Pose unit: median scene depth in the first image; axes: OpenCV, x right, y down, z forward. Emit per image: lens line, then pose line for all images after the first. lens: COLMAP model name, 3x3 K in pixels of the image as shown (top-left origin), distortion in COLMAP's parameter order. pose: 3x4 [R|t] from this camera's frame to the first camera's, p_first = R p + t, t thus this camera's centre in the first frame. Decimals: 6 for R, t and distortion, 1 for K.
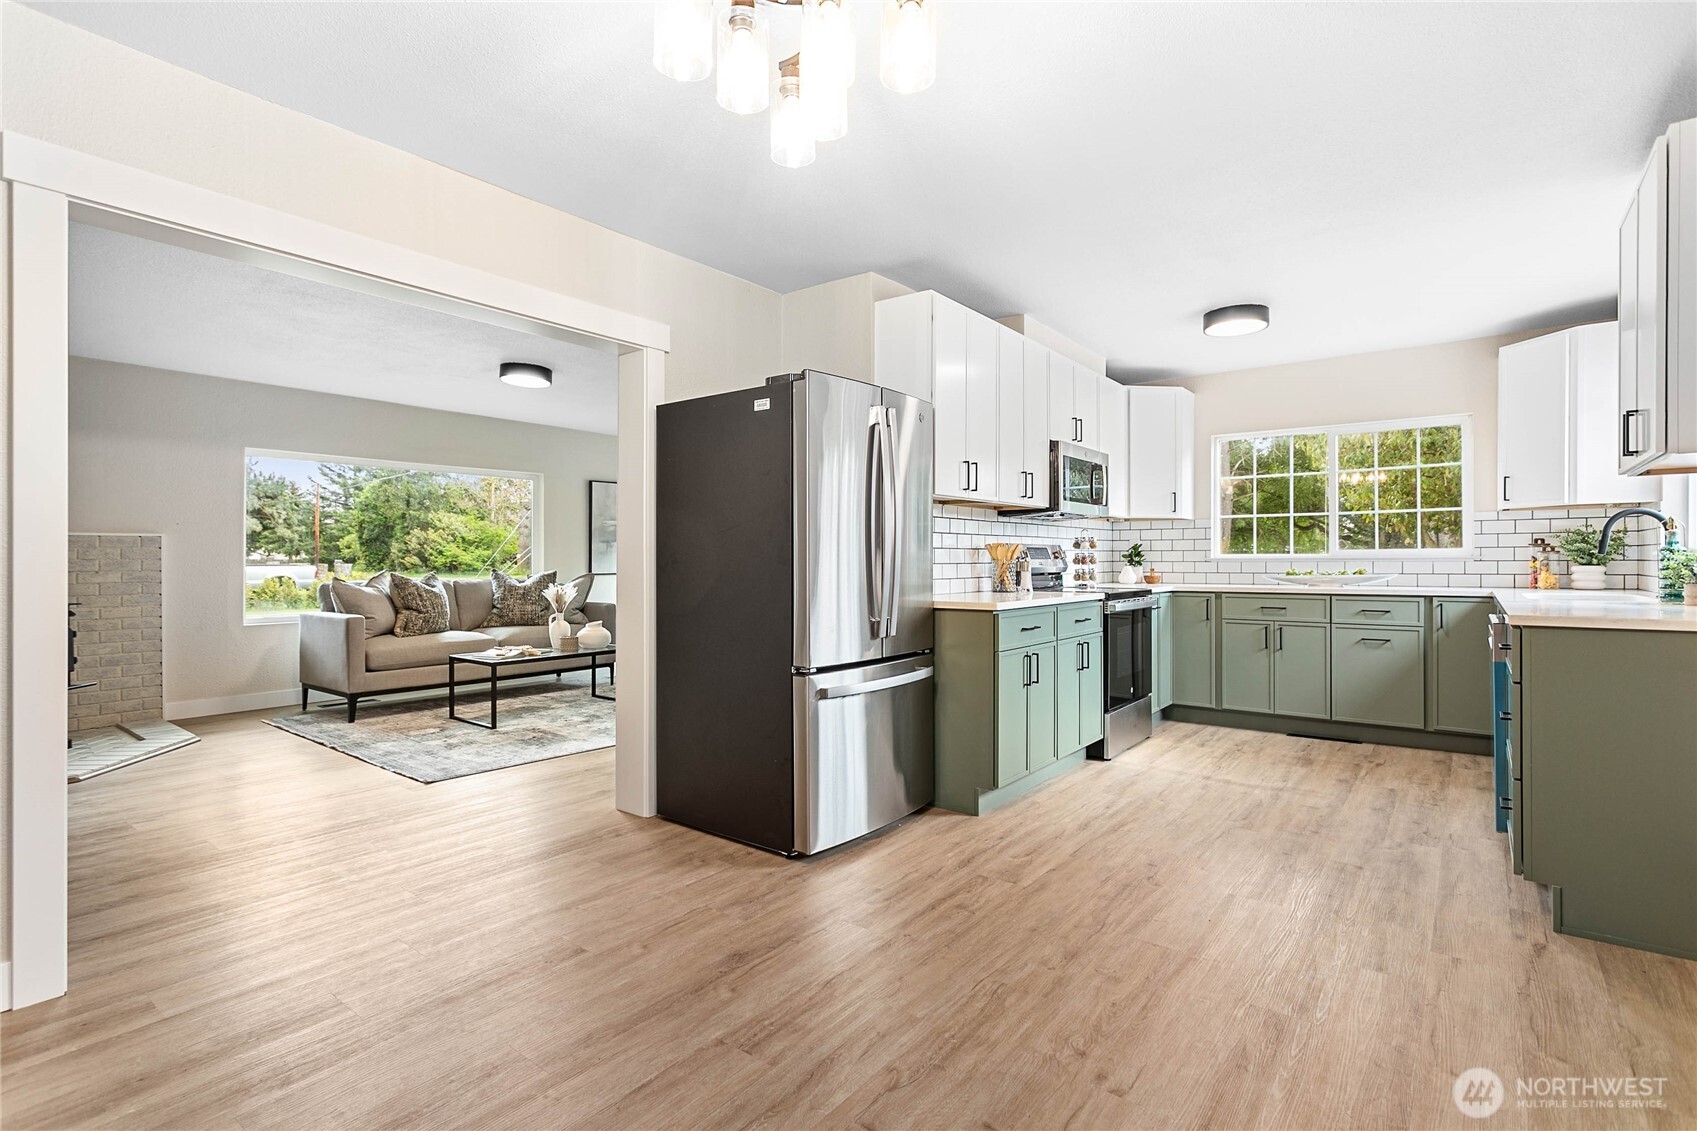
lens RADIAL K [[814.6, 0, 847.4], [0, 814.6, 560.9], [0, 0, 1]] dist [0.004265, 0.000699]
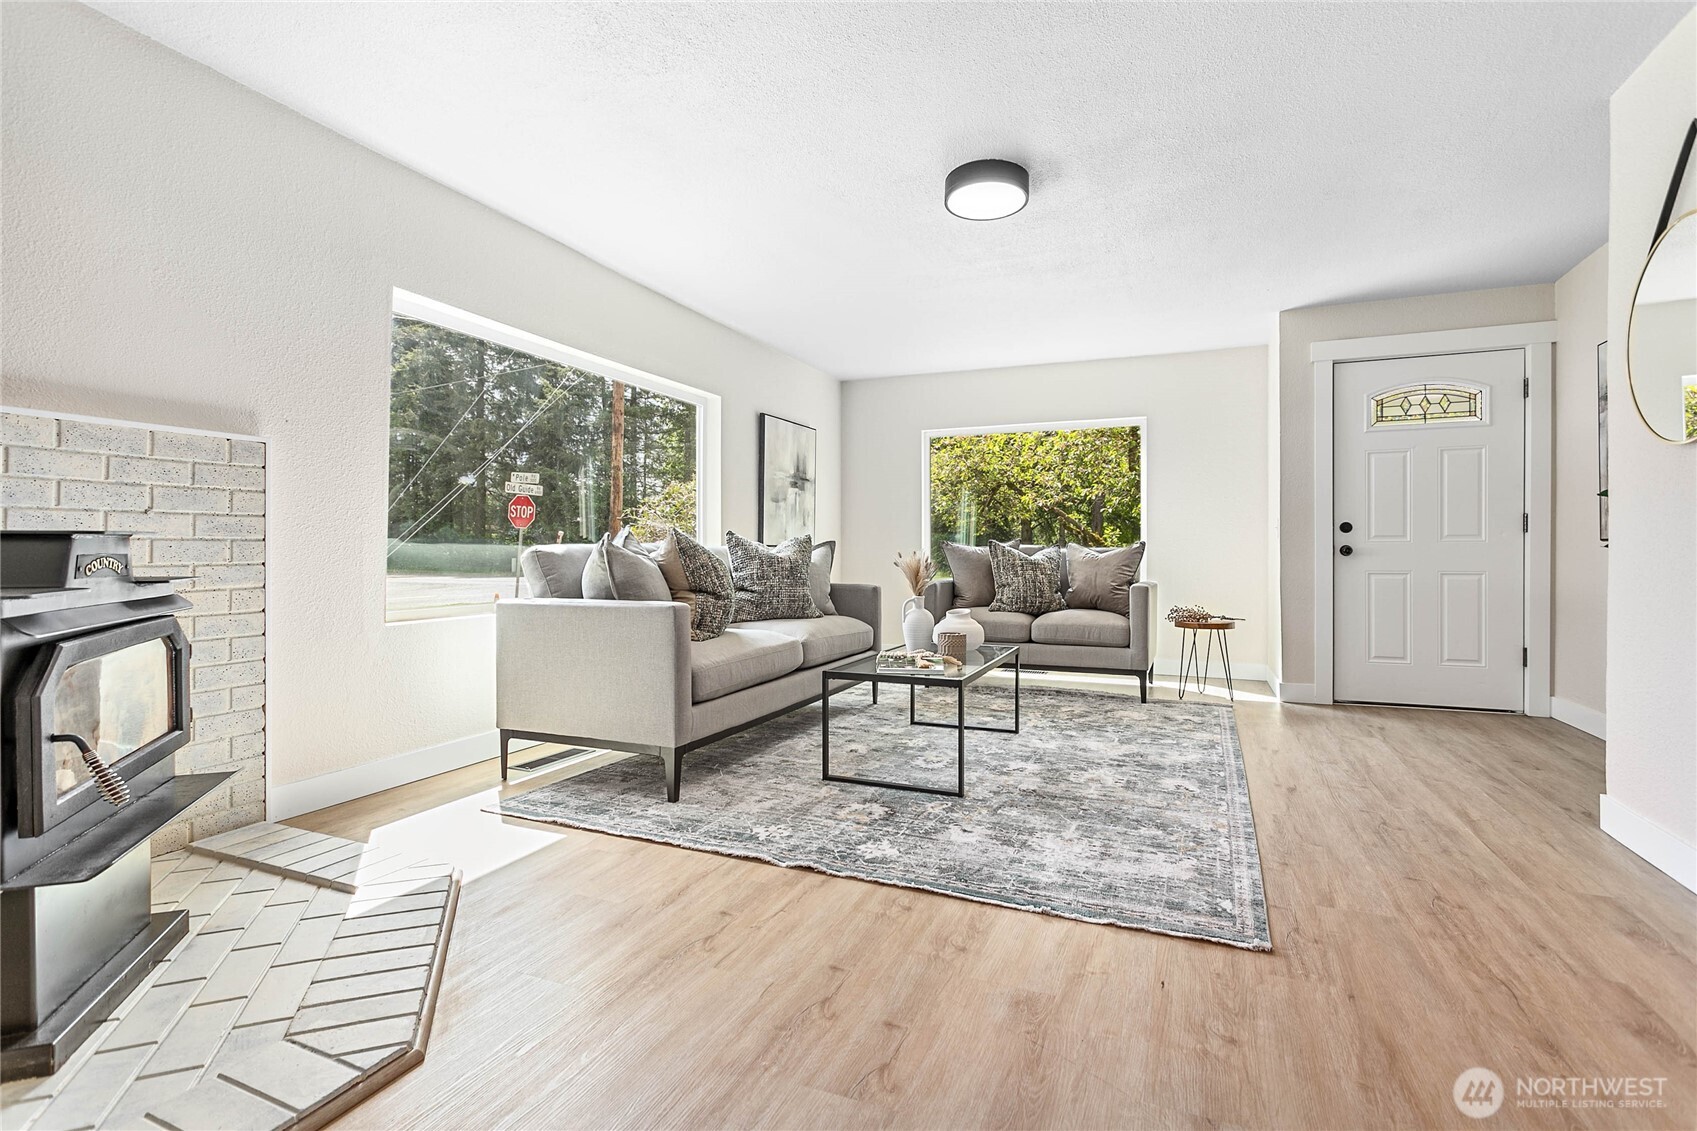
lens RADIAL K [[814.6, 0, 850.6], [0, 814.6, 554.4], [0, 0, 1]] dist [0.004265, 0.000699]
pose [[0.965502, 0.001555, 0.260392, -0.583749], [-0.002046, 0.999997, 0.001614, 0.031242], [-0.260389, -0.002091, 0.965502, 0.412395]]
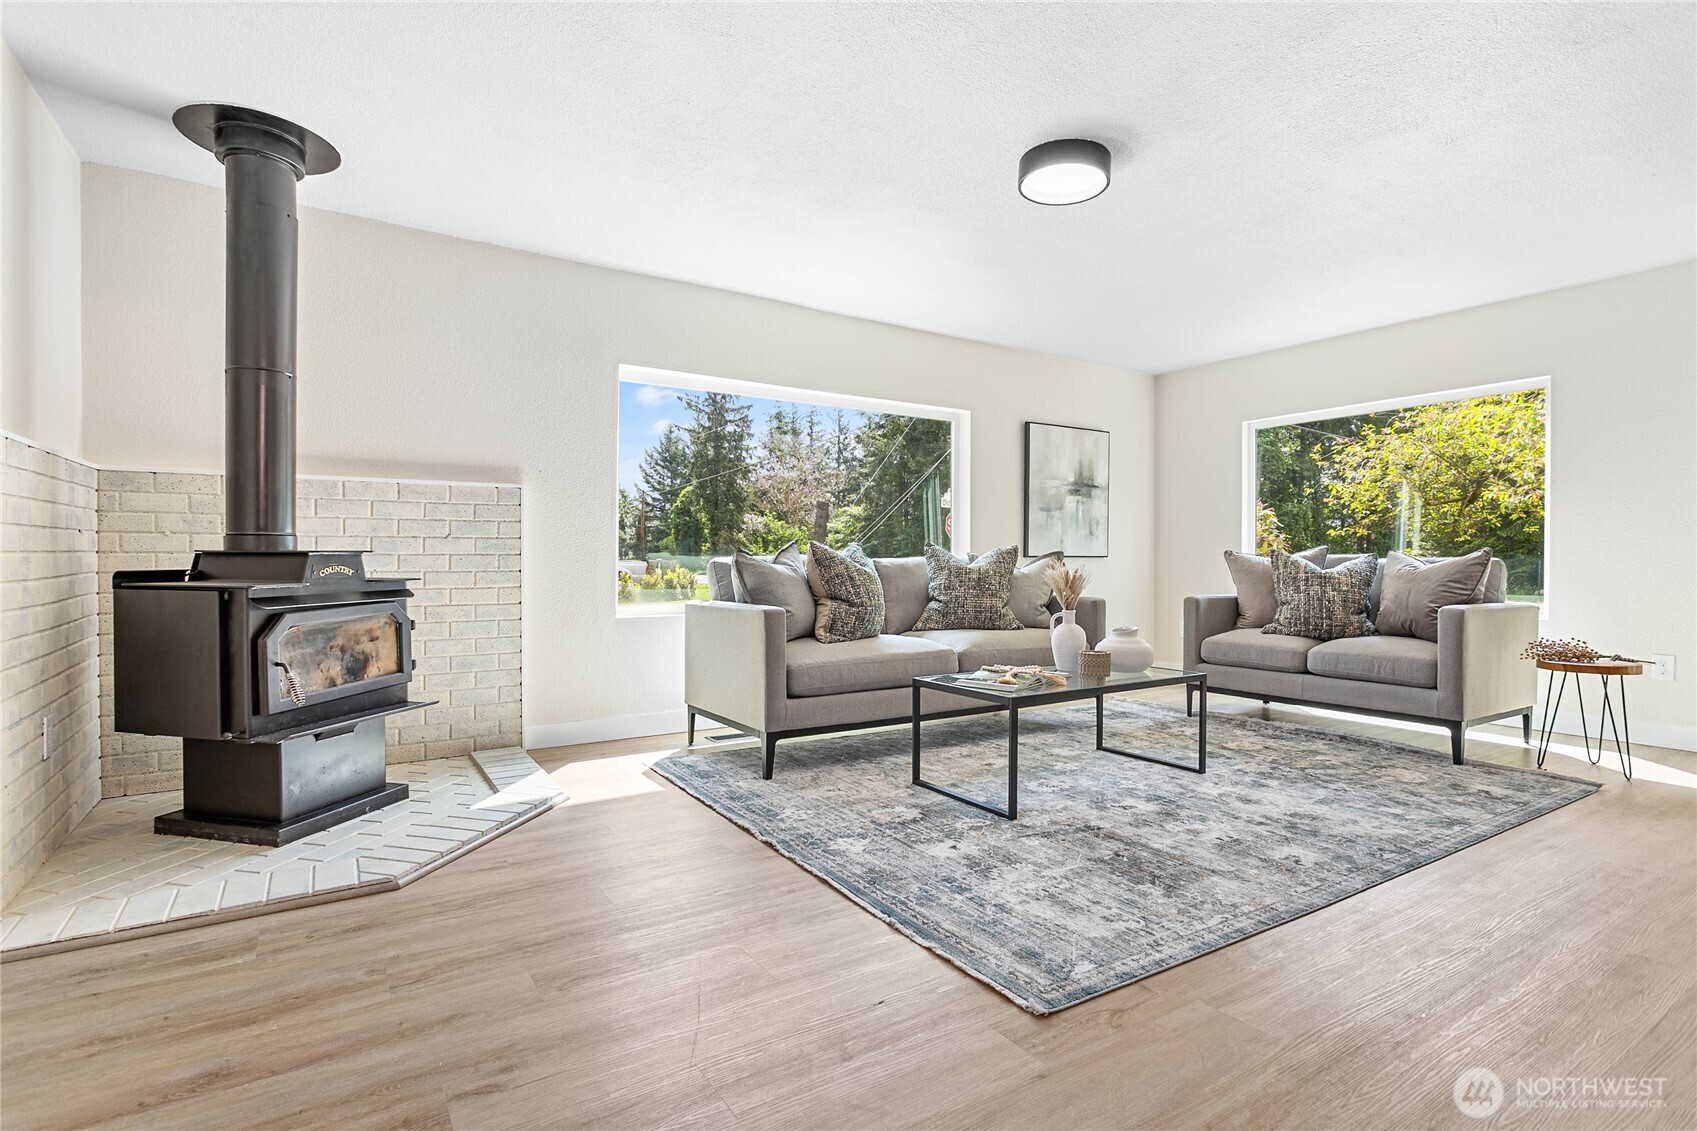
lens RADIAL K [[829.9, 0, 842.0], [0, 829.9, 563.1], [0, 0, 1]] dist [-0.010424, 0.003262]
pose [[0.944104, 0.002651, -0.329638, -0.317750], [-0.002649, 0.999996, 0.000454, 0.030545], [0.329638, 0.000444, 0.944107, 0.386258]]
